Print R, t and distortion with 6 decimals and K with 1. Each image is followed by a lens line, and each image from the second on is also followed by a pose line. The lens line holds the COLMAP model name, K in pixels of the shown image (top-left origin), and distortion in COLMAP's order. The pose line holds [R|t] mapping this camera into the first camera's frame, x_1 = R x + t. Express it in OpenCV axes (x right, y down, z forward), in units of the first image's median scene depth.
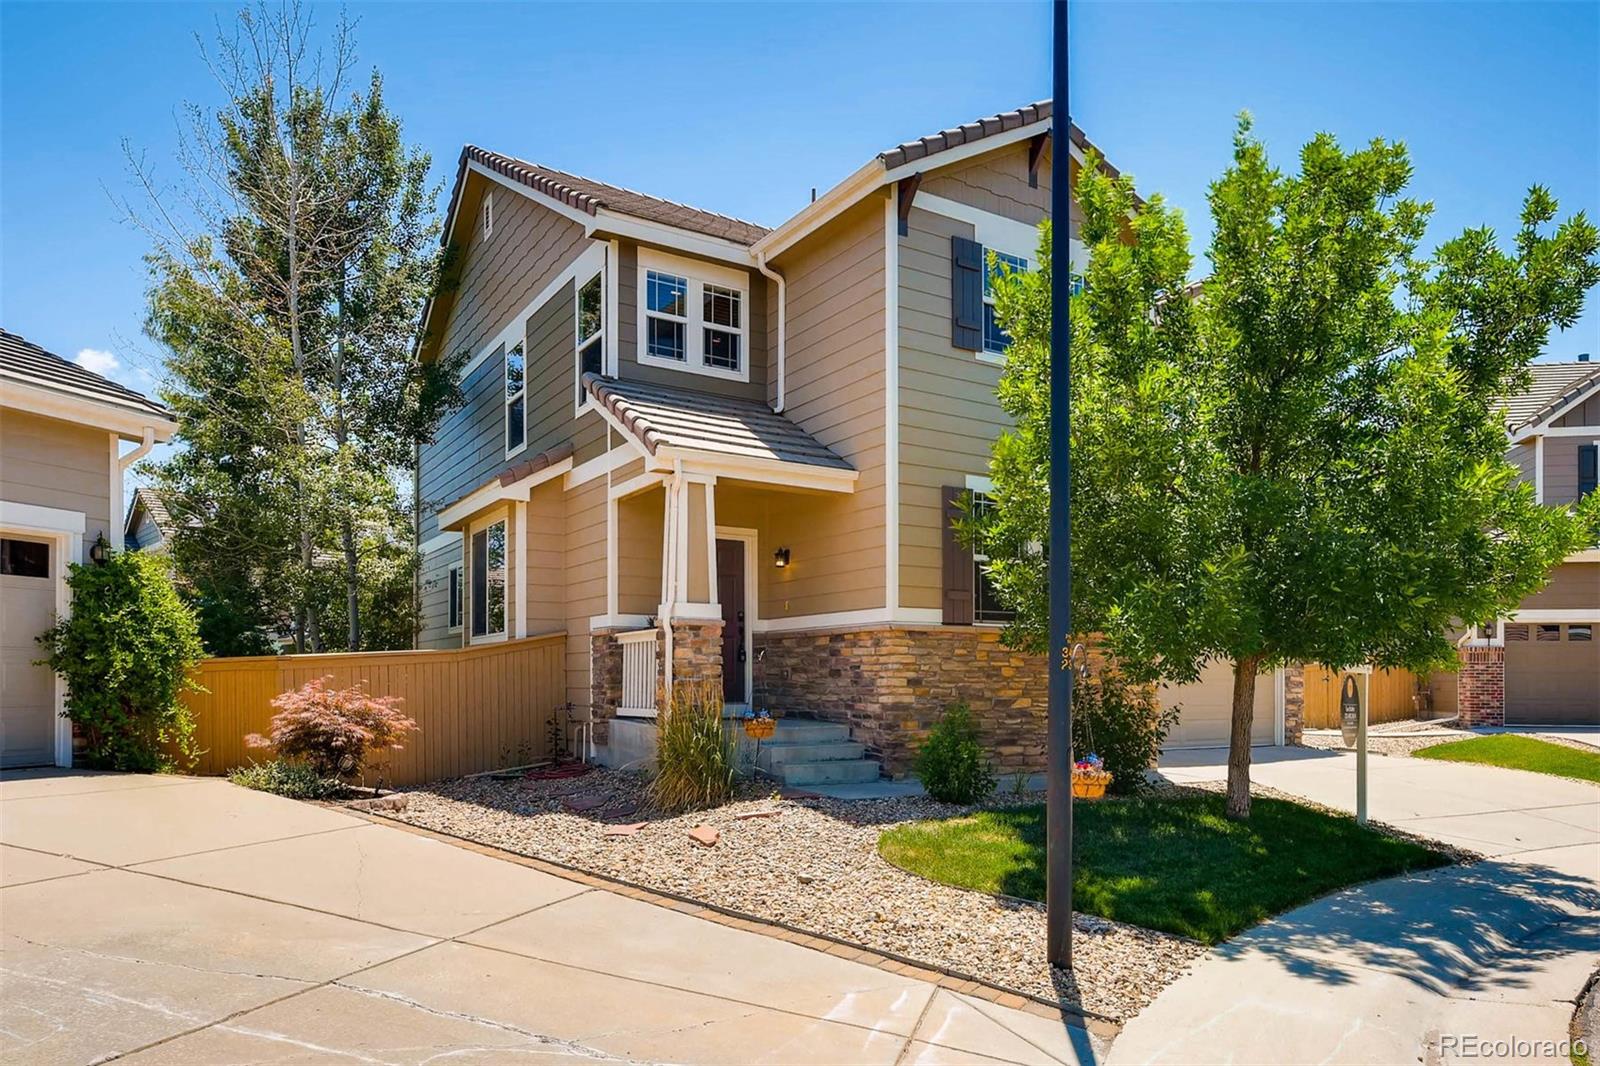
lens RADIAL K [[1021.3, 0, 818.7], [0, 1021.3, 332.3], [0, 0, 1]] dist [-0.000695, 0.000052]
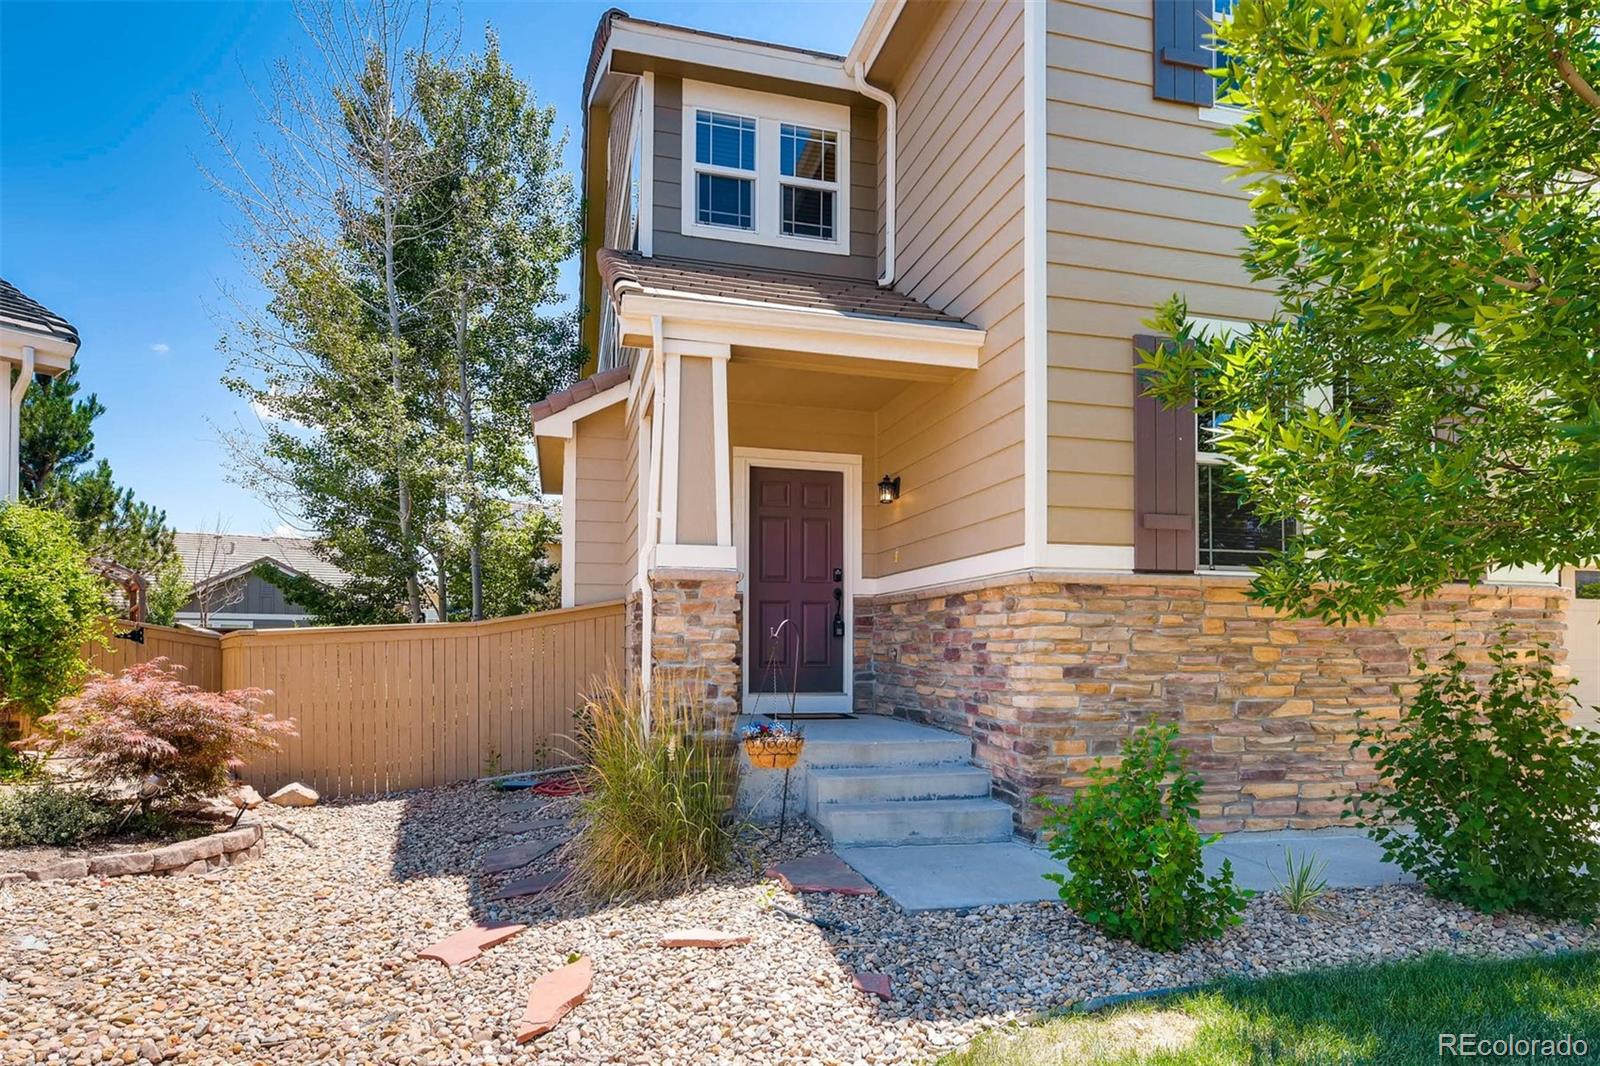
lens RADIAL K [[873.9, 0, 791.1], [0, 873.9, 531.5], [0, 0, 1]] dist [0.003803, -0.000332]
pose [[0.953422, -0.037657, -0.299279, 0.086074], [0.094794, 0.979314, 0.178766, 0.161378], [0.286356, -0.198810, 0.937270, 0.504652]]
